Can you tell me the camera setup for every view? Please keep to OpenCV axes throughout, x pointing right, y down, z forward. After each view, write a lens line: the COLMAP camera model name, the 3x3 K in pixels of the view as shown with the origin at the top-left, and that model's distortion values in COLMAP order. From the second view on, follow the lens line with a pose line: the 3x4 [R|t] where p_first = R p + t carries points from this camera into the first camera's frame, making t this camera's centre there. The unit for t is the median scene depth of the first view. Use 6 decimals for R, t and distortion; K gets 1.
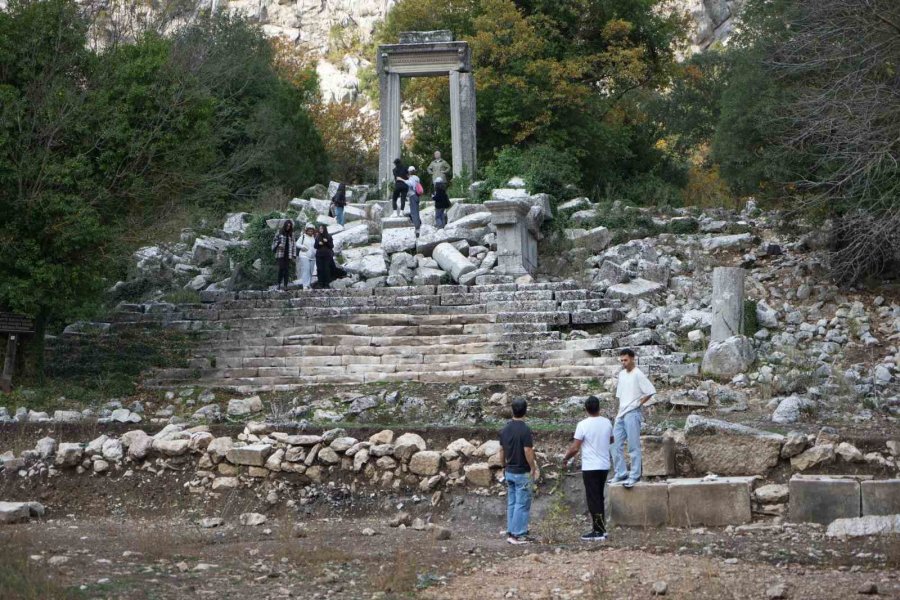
lens RADIAL K [[1725.5, 0, 450.4], [0, 1725.5, 300.9], [0, 0, 1]] dist [-0.052087, 0.000000]
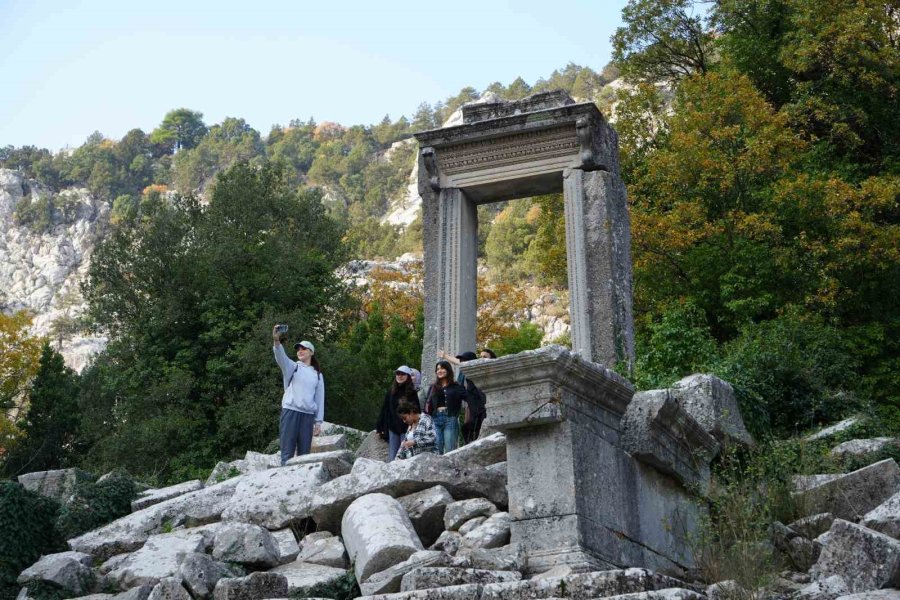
lens RADIAL K [[1725.5, 0, 448.8], [0, 1725.5, 299.8], [0, 0, 1]] dist [-0.052087, 0.000000]
pose [[0.957346, -0.080529, -0.277496, 0.095604], [0.011857, 0.970518, -0.240738, 0.010871], [0.288701, 0.227179, 0.930076, 0.571328]]
